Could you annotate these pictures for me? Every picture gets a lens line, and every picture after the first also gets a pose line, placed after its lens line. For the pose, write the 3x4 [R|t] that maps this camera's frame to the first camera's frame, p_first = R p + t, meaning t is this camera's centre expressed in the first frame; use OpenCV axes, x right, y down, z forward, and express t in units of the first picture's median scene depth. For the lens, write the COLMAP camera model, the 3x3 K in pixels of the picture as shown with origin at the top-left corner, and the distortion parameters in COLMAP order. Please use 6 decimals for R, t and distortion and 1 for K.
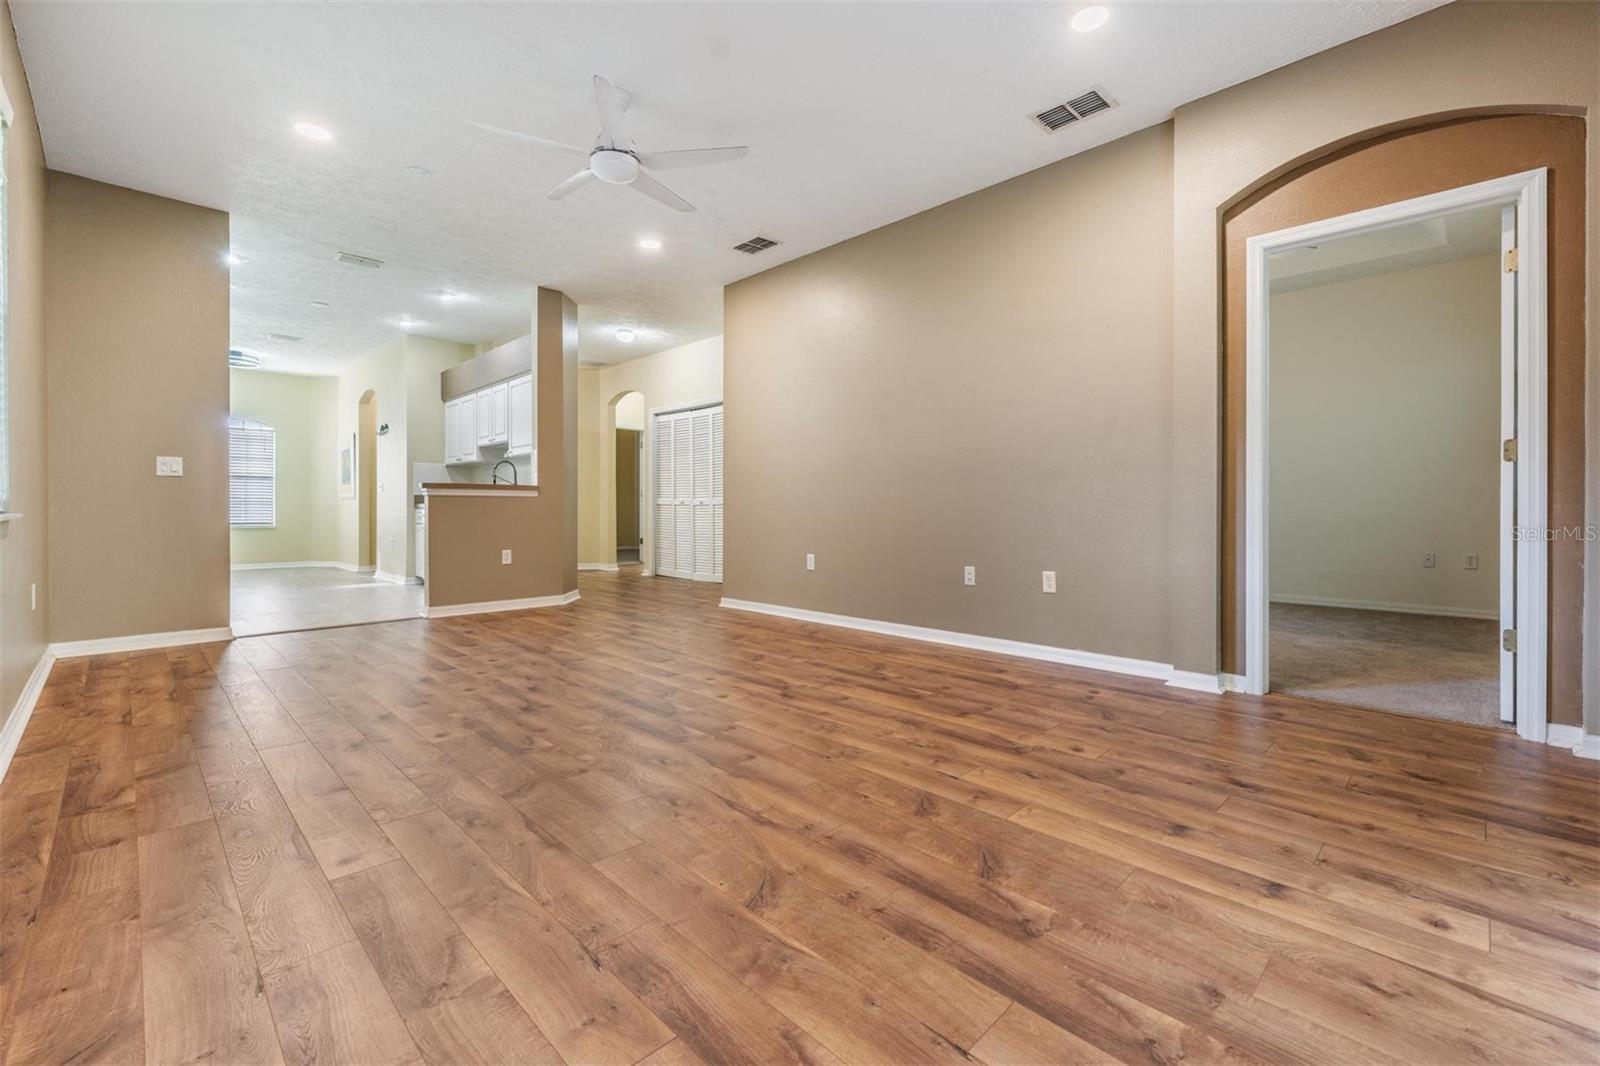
lens RADIAL K [[691.8, 0, 812.3], [0, 691.8, 502.8], [0, 0, 1]] dist [-0.000631, 0.000028]
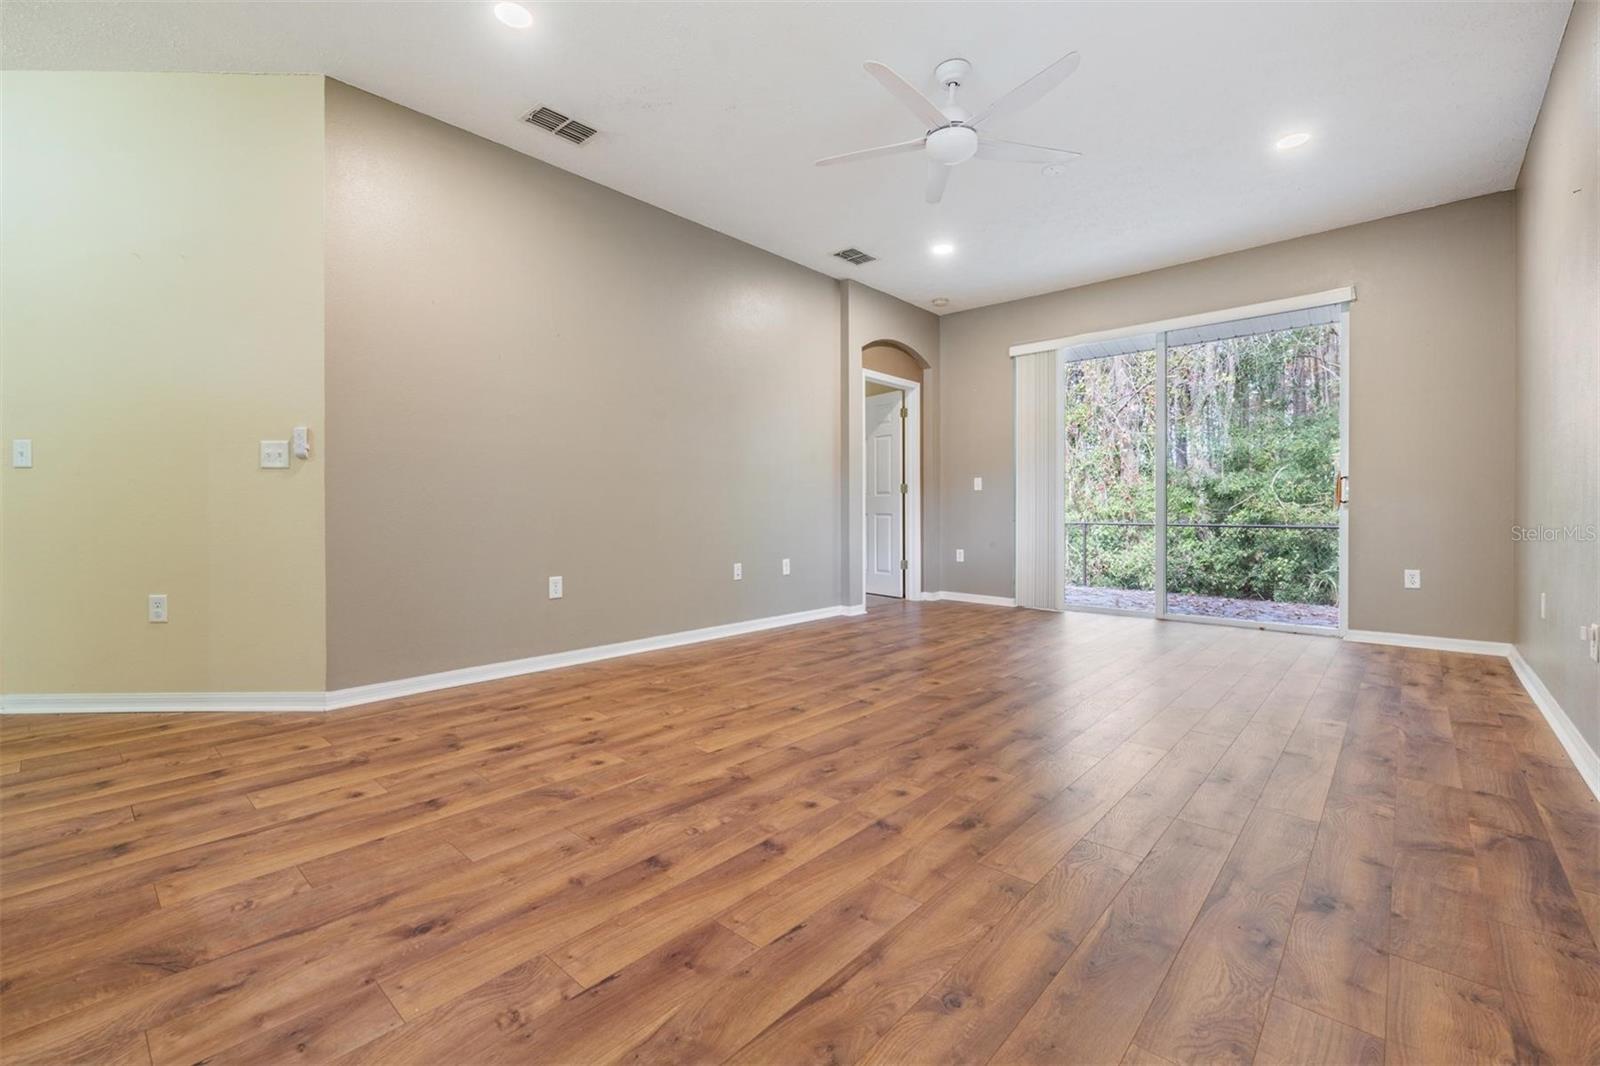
lens RADIAL K [[691.8, 0, 784.1], [0, 691.8, 511.4], [0, 0, 1]] dist [-0.000631, 0.000028]
pose [[-0.052444, 0.000497, 0.998624, -1.715524], [-0.006865, 0.999976, -0.000858, 0.010528], [-0.998600, -0.006900, -0.052439, 1.819939]]
